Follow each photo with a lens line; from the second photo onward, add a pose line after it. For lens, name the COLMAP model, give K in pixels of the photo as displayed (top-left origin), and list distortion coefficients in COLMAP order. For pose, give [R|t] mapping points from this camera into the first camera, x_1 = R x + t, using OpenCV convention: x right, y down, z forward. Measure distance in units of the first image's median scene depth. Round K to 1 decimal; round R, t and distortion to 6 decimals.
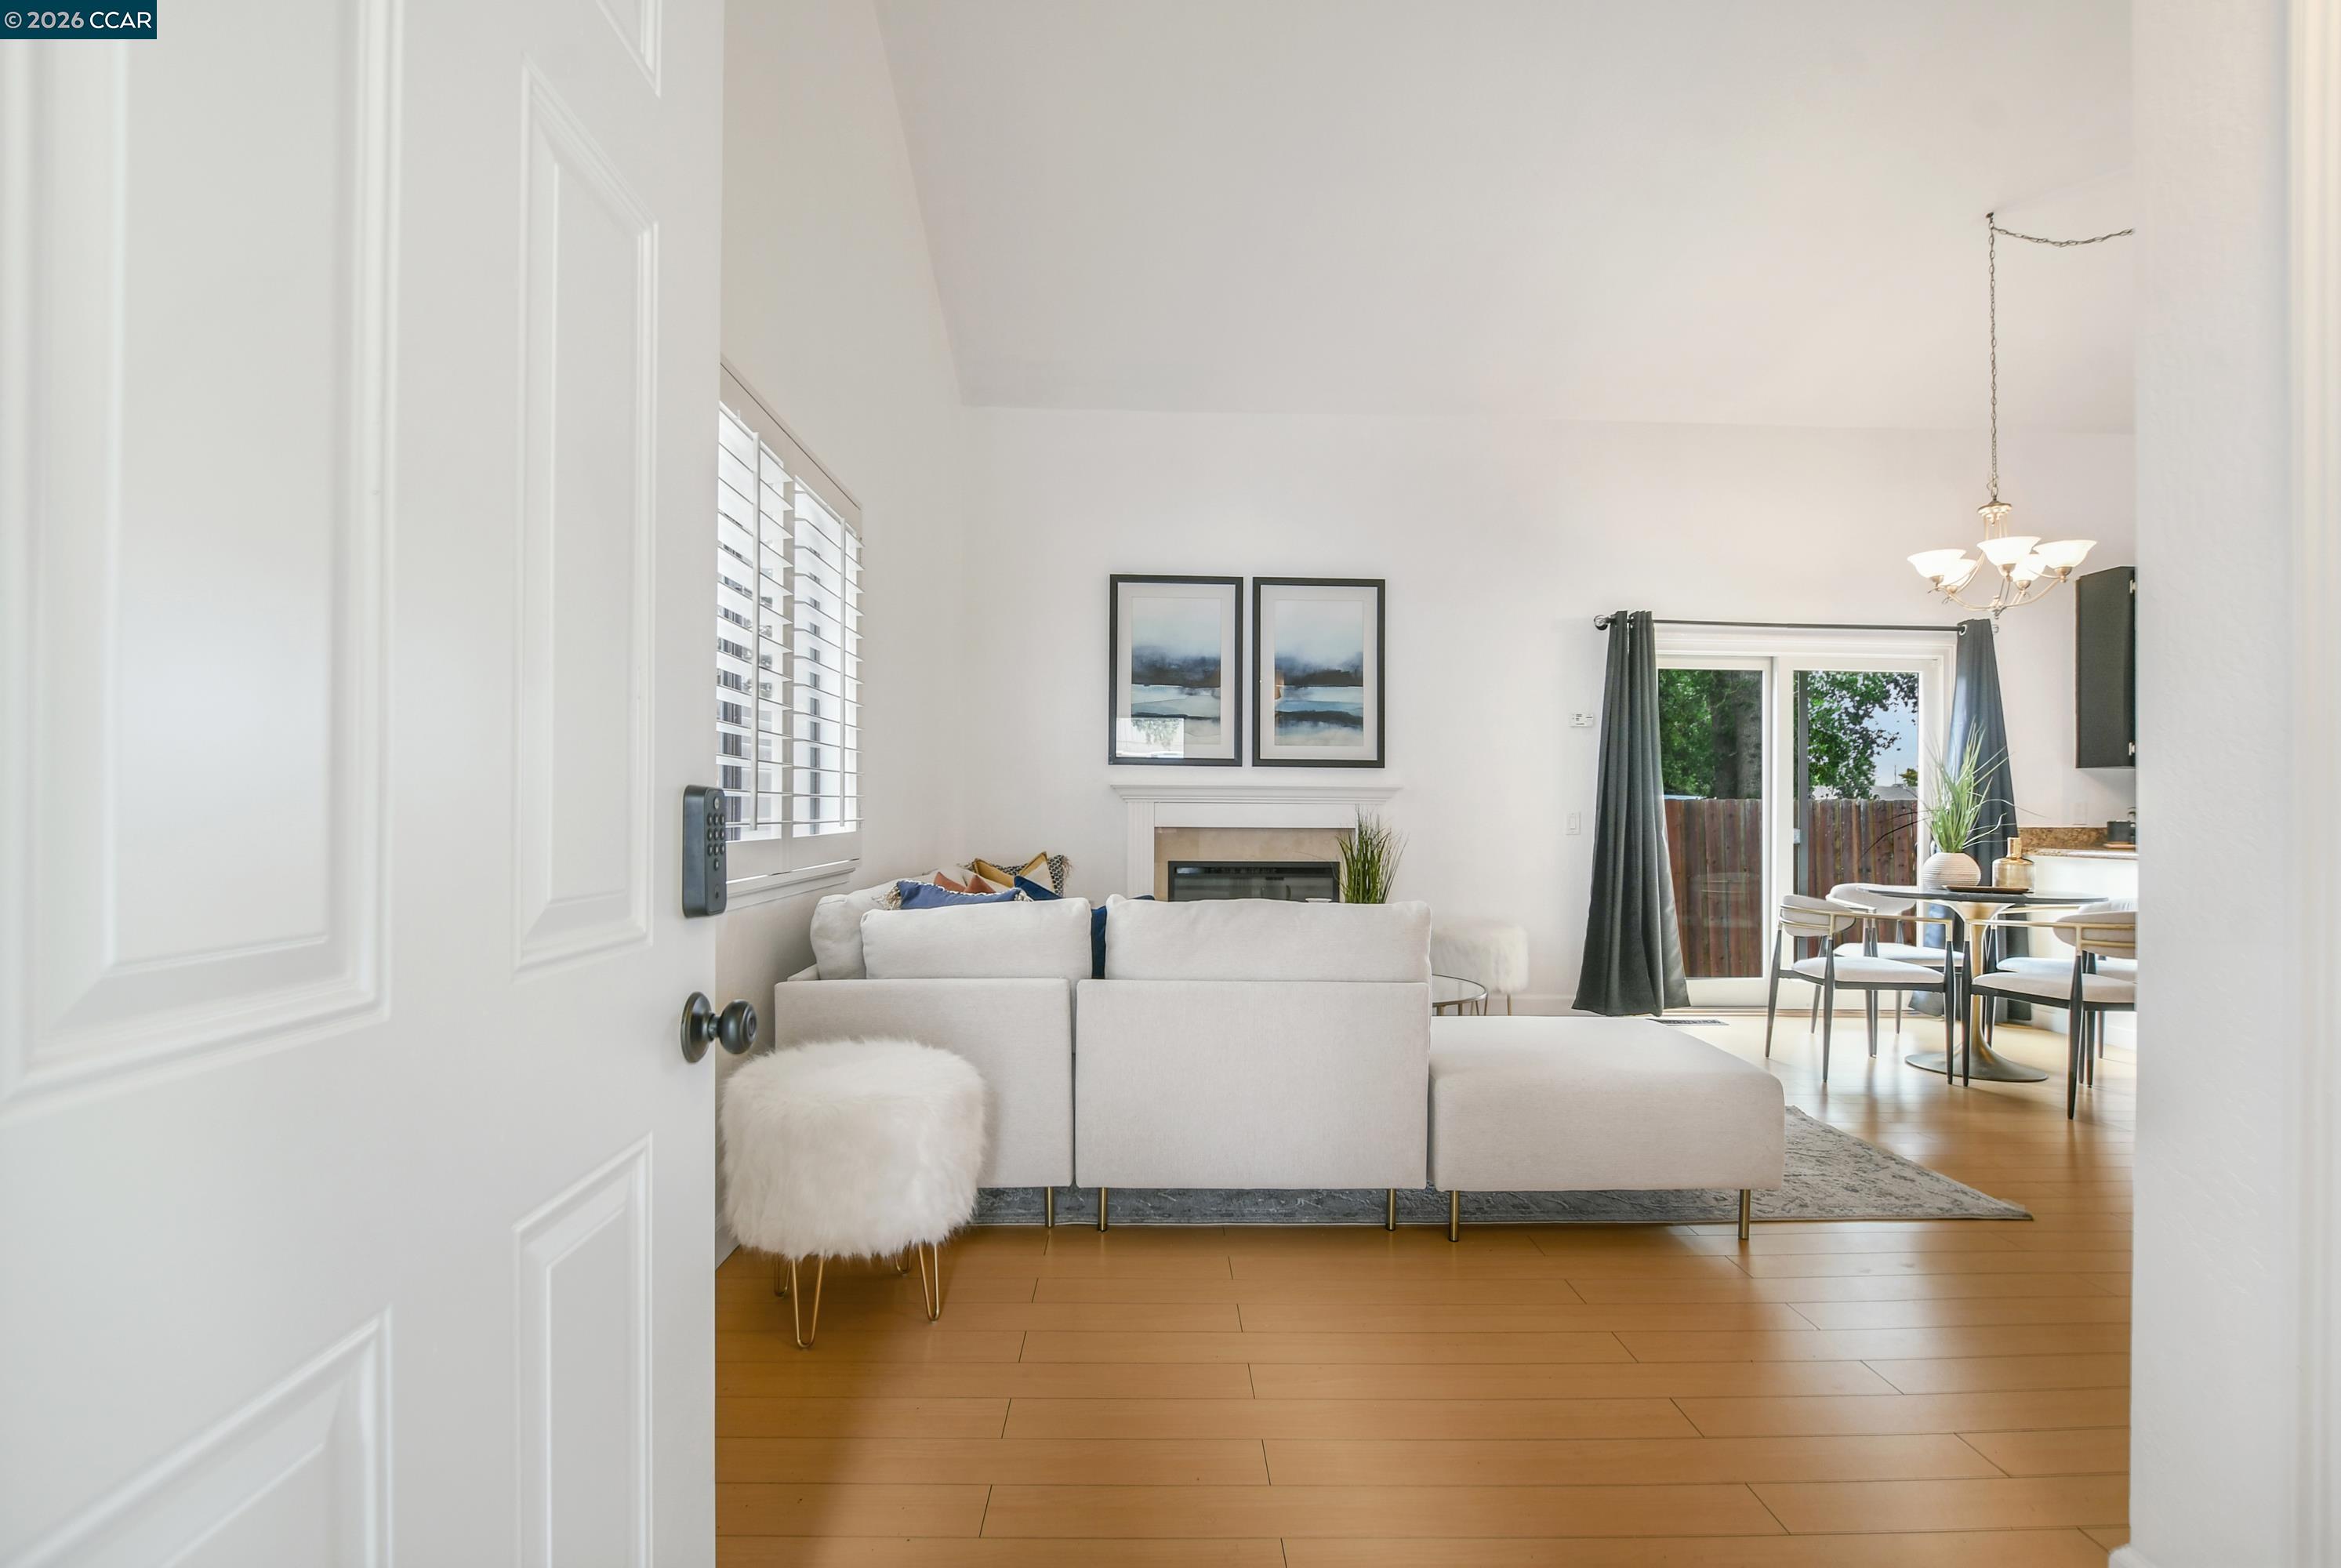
lens RADIAL K [[1108.0, 0, 1159.2], [0, 1108.0, 816.2], [0, 0, 1]] dist [-0.018716, -0.000790]
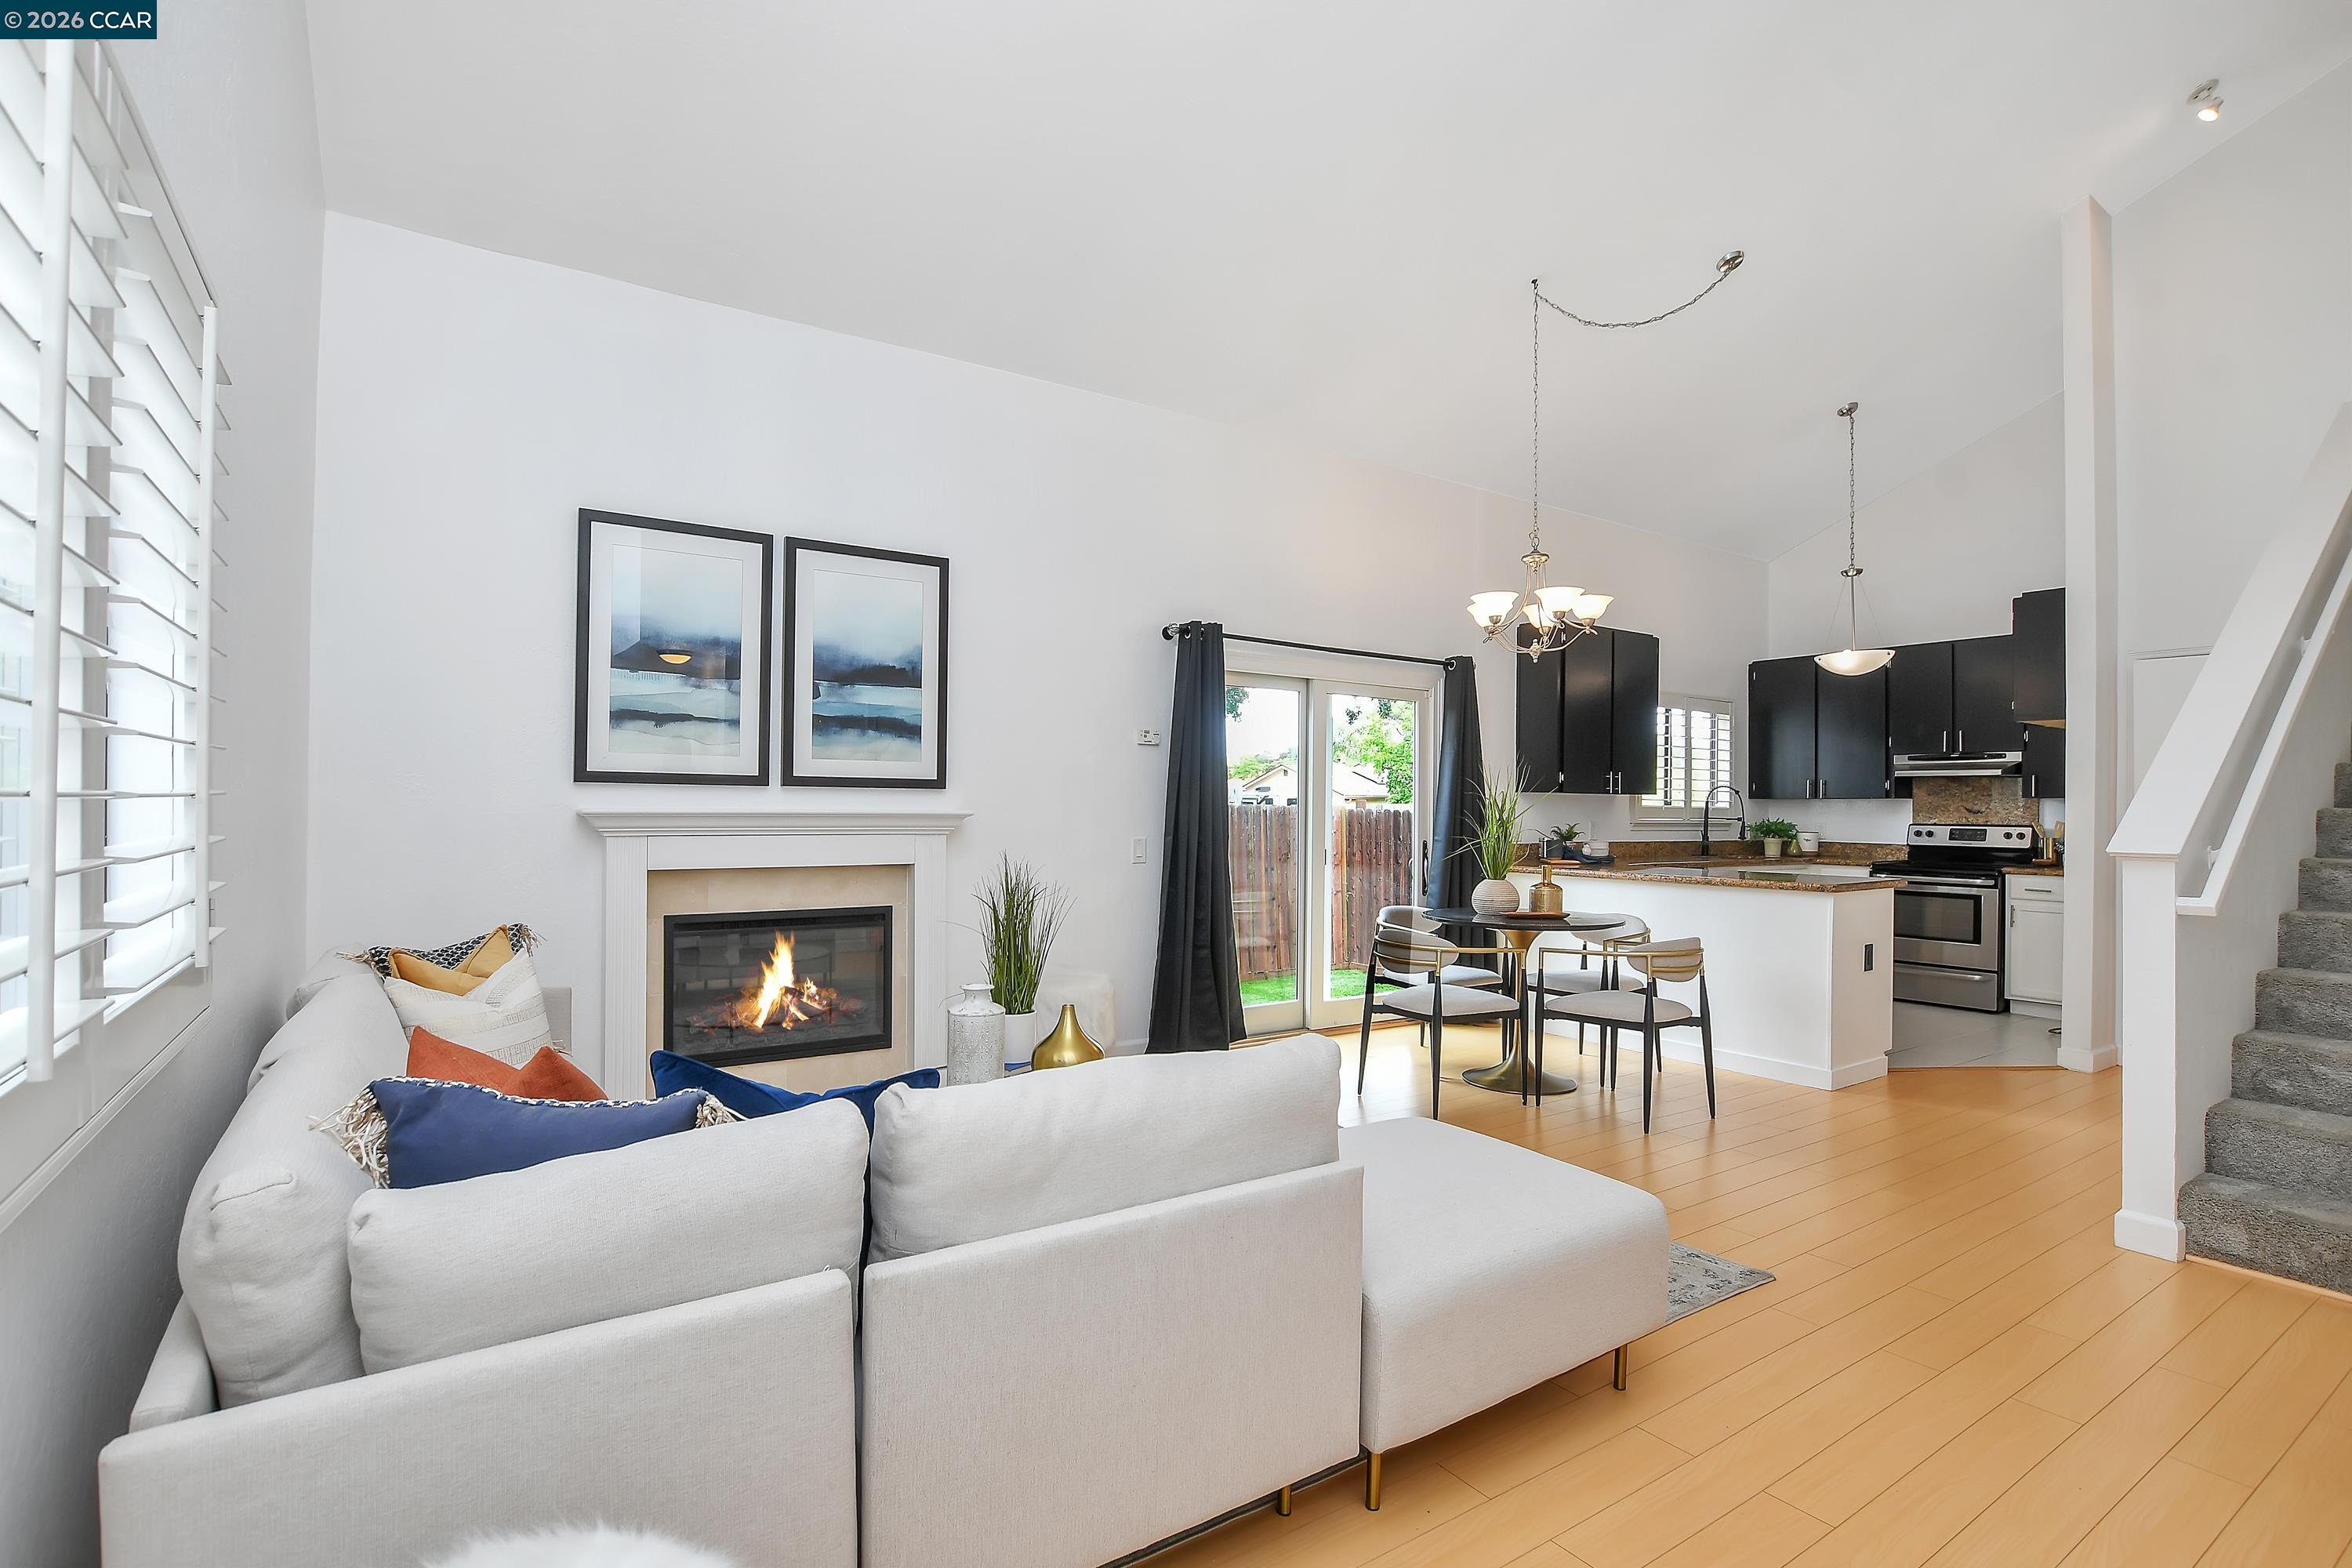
lens RADIAL K [[1110.1, 0, 1139.1], [0, 1110.1, 816.1], [0, 0, 1]] dist [-0.027535, 0.001989]
pose [[0.850306, -0.006857, 0.526245, -0.108069], [0.000310, 0.999921, 0.012527, -0.033679], [-0.526289, -0.010489, 0.850241, 0.225552]]
